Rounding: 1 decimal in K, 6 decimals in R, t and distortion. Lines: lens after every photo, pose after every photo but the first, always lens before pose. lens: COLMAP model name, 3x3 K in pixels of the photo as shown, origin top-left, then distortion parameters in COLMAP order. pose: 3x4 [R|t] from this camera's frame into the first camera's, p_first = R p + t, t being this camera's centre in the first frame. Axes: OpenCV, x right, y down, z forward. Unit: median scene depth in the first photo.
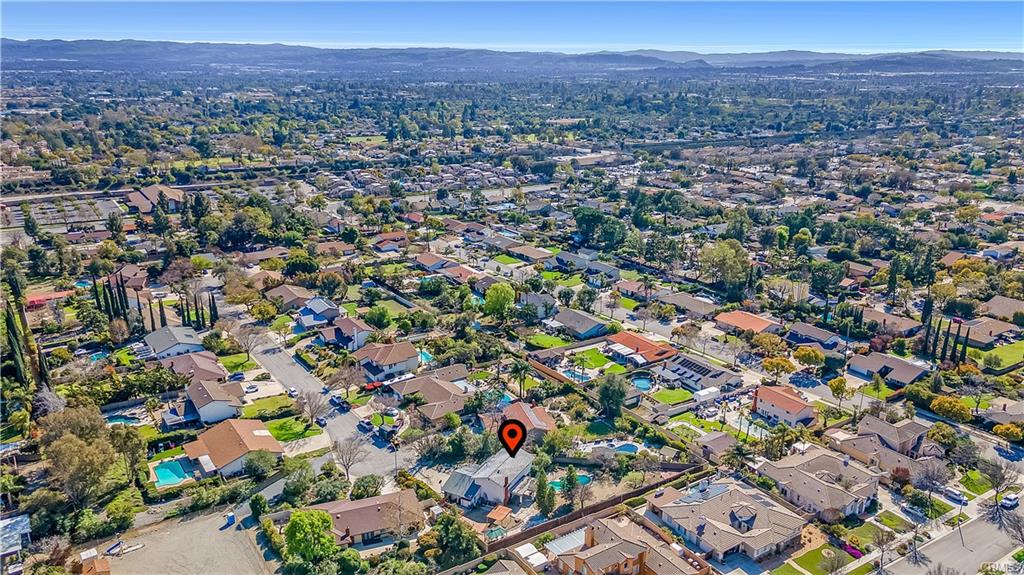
lens RADIAL K [[750.1, 0, 512.0], [0, 750.1, 287.5], [0, 0, 1]] dist [0.037011, 0.006643]
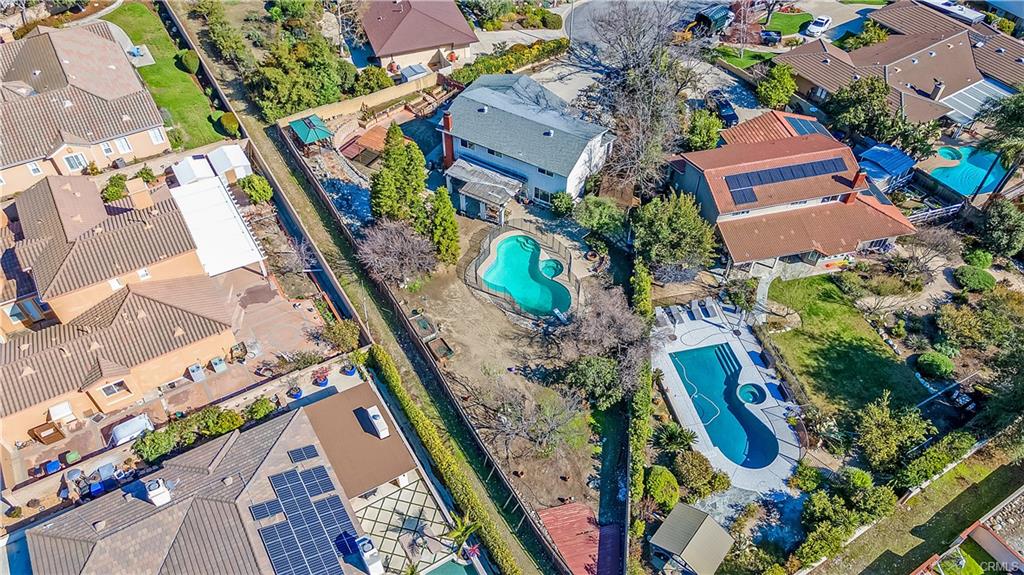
lens RADIAL K [[750.1, 0, 512.0], [0, 750.1, 287.5], [0, 0, 1]] dist [0.037011, 0.006643]
pose [[-0.037381, 0.729842, -0.682593, 0.304816], [-0.314263, 0.639828, 0.701327, -0.002922], [0.948600, 0.240730, 0.205445, 0.804814]]
